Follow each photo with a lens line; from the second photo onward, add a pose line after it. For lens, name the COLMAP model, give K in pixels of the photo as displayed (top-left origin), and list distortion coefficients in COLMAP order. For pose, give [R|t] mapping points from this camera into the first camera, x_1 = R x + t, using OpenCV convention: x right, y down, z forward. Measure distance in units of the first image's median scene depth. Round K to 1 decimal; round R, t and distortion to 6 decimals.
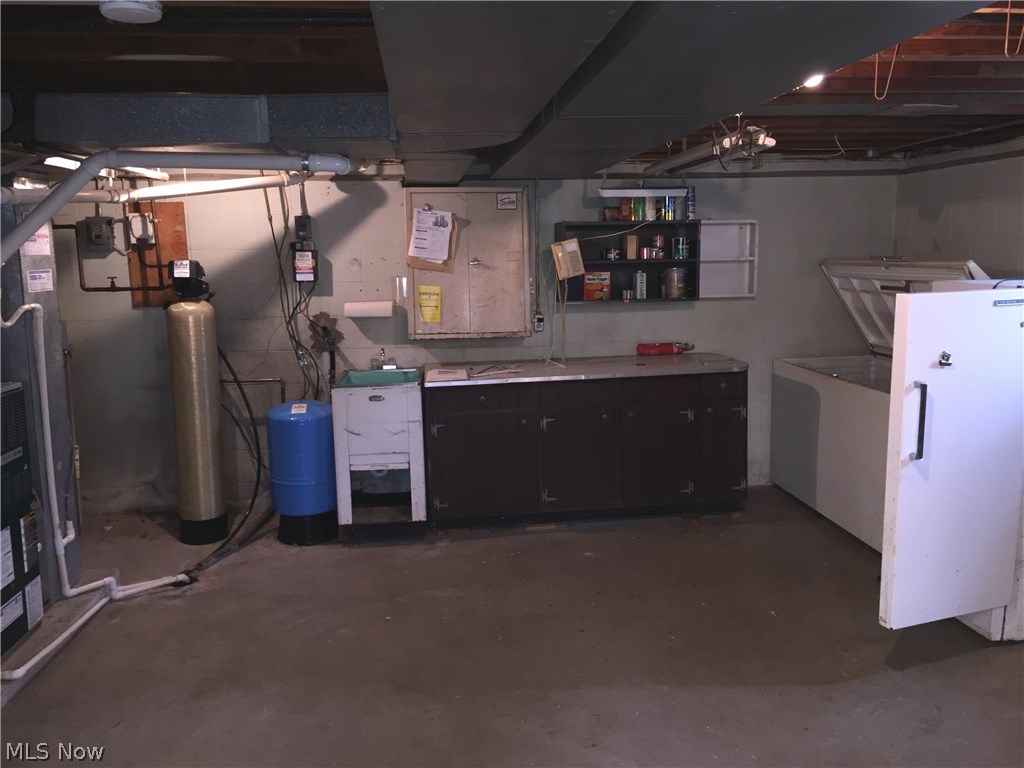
lens RADIAL K [[881.5, 0, 519.3], [0, 881.5, 381.4], [0, 0, 1]] dist [0.055044, -0.078027]
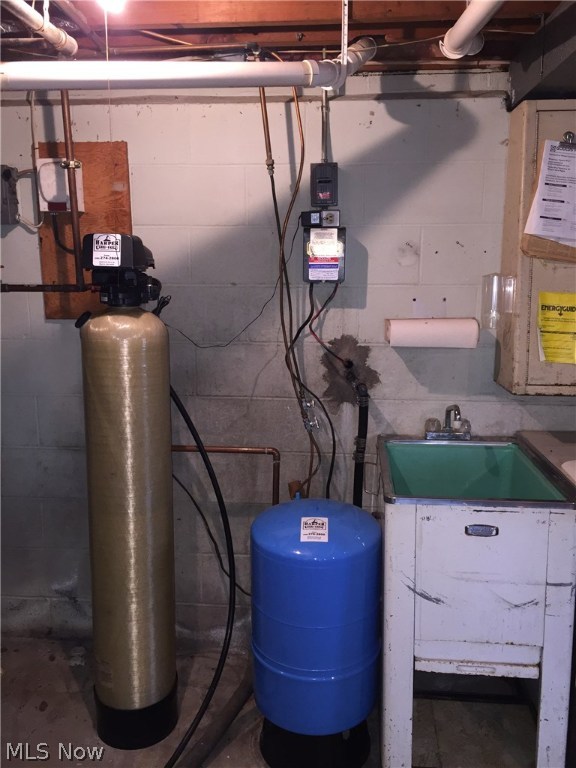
lens RADIAL K [[661.1, 0, 284.2], [0, 661.1, 386.9], [0, 0, 1]] dist [0.055044, -0.078027]
pose [[0.981121, 0.048240, -0.187280, -0.184529], [-0.042447, 0.998492, 0.034826, -0.059501], [0.188678, -0.026219, 0.981689, 0.579164]]
